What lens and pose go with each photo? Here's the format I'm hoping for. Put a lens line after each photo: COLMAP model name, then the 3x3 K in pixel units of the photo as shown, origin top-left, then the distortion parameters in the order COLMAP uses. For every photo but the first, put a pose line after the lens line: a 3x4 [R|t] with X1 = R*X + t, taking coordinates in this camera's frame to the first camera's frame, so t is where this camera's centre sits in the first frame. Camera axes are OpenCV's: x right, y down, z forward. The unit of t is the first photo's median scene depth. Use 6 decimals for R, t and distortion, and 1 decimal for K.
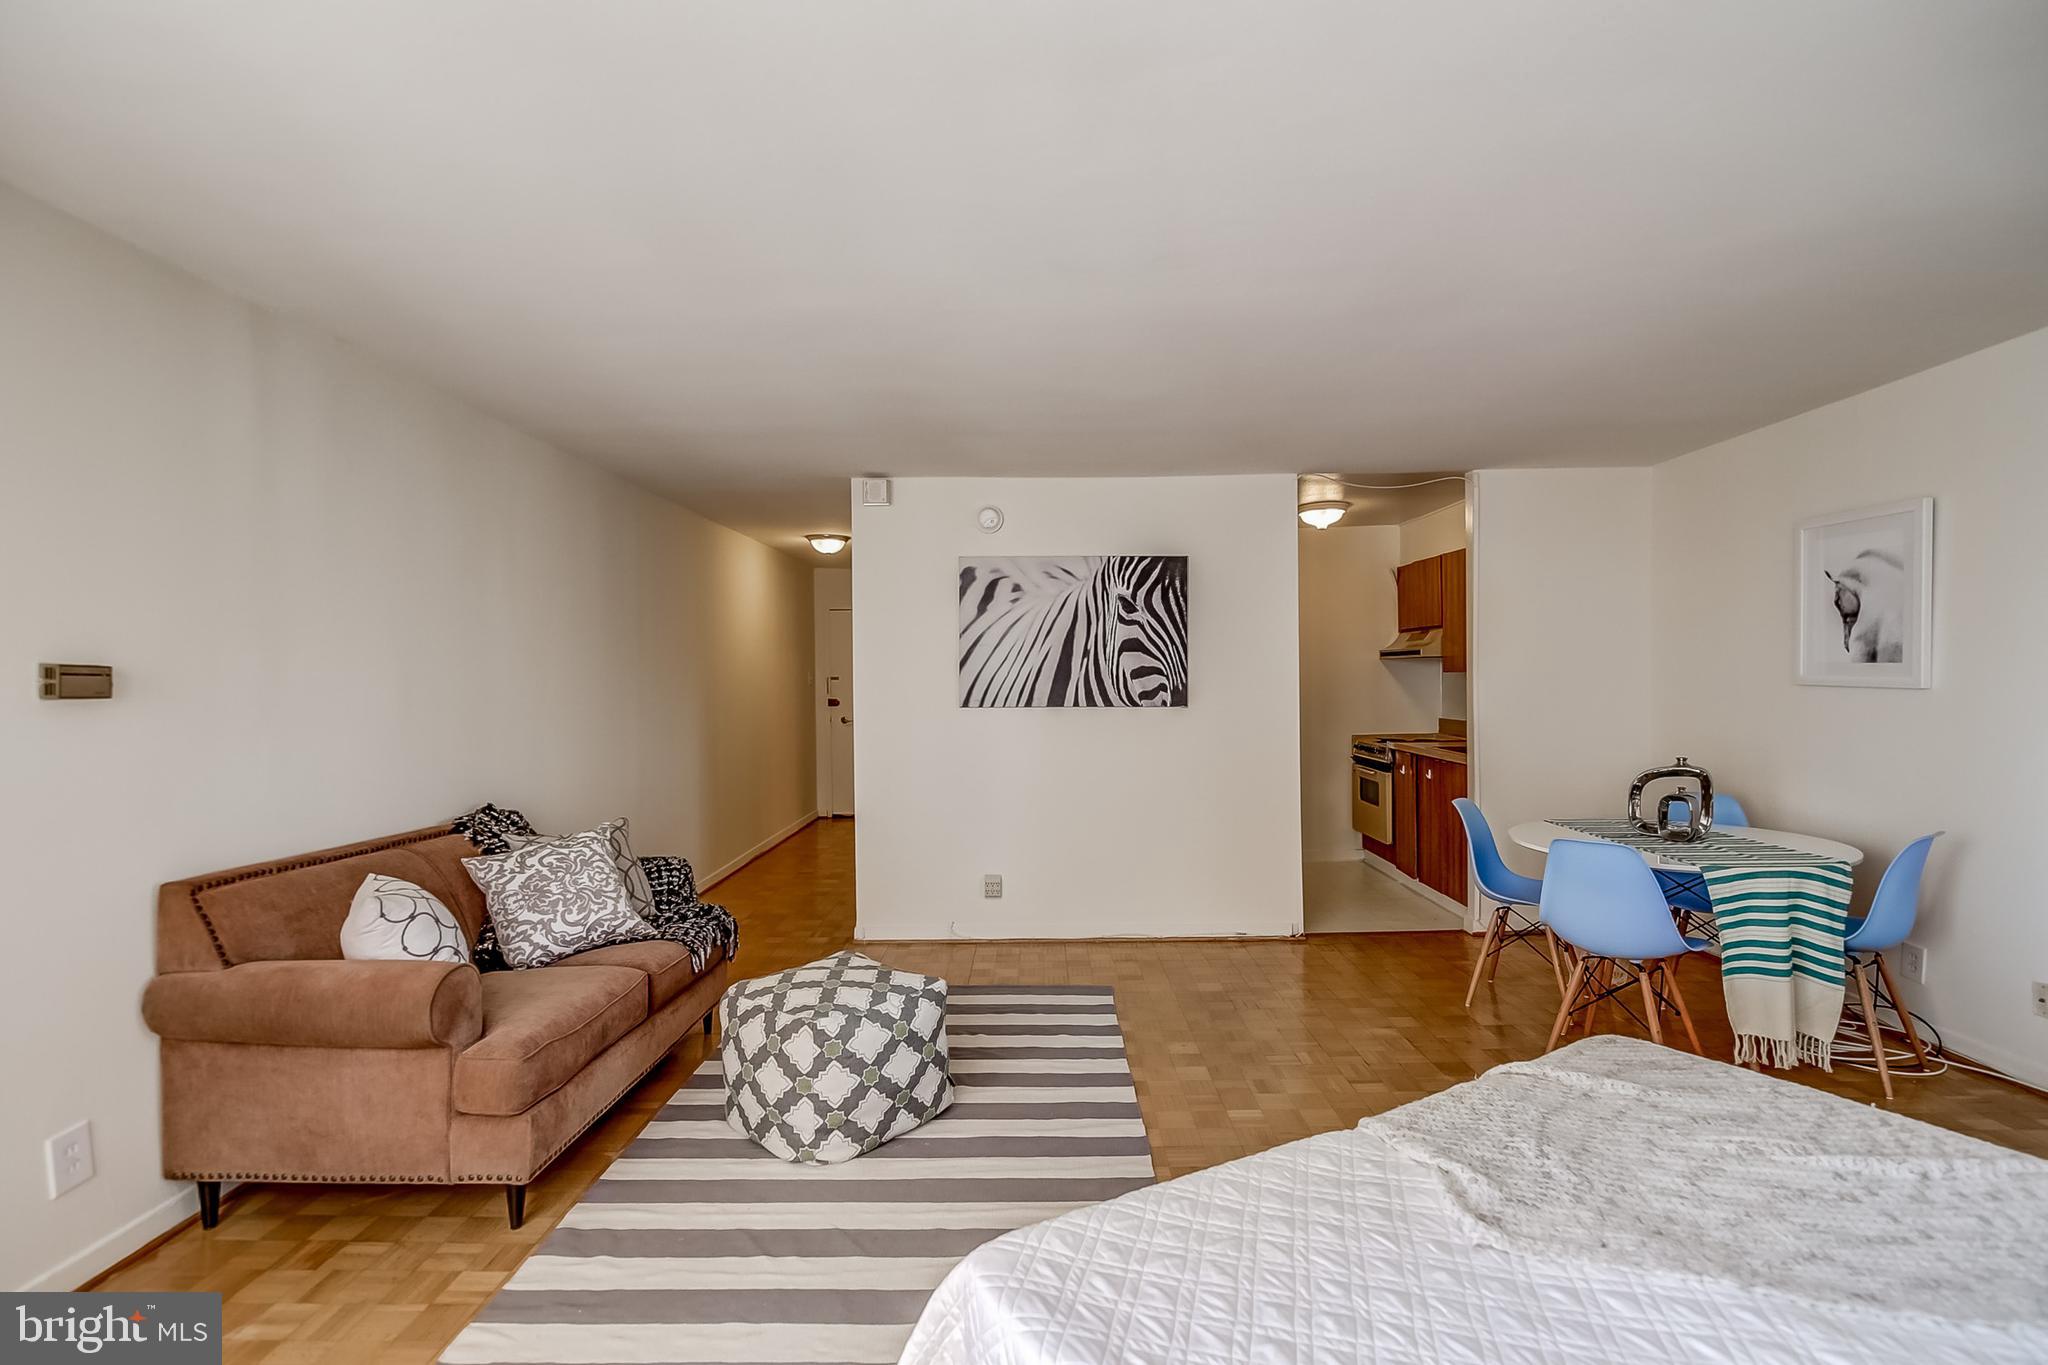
lens RADIAL K [[932.7, 0, 1015.3], [0, 932.7, 675.2], [0, 0, 1]] dist [-0.009951, 0.000318]
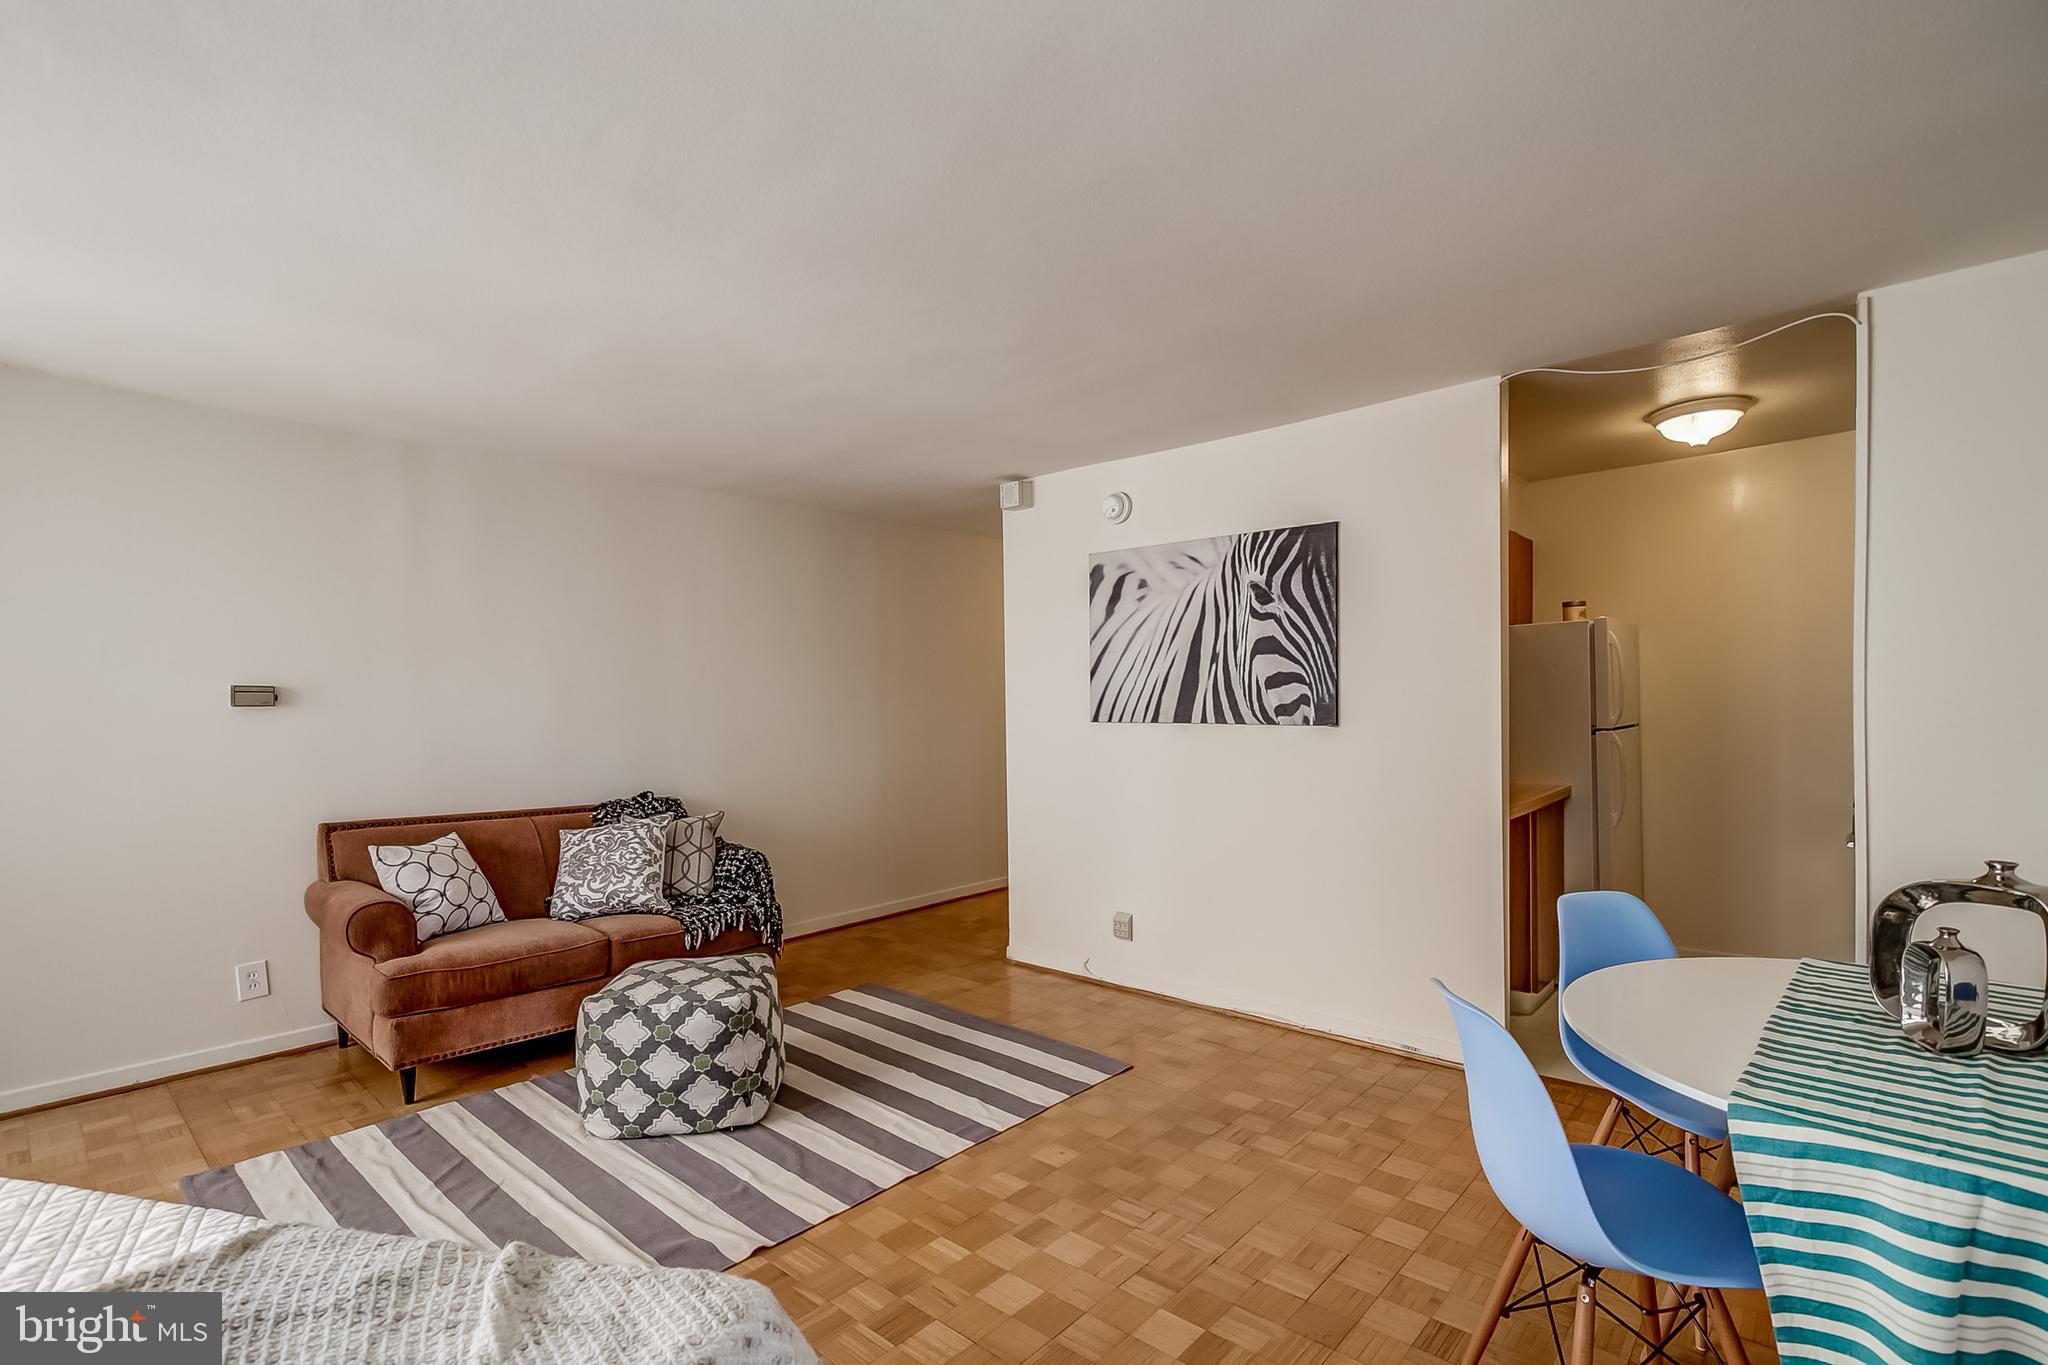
lens RADIAL K [[932.7, 0, 1016.1], [0, 932.7, 701.9], [0, 0, 1]] dist [-0.009951, 0.000318]
pose [[0.754808, 0.001554, -0.655944, 0.477562], [0.008265, 0.999895, 0.011879, 0.003967], [0.655894, -0.014388, 0.754716, 0.274739]]
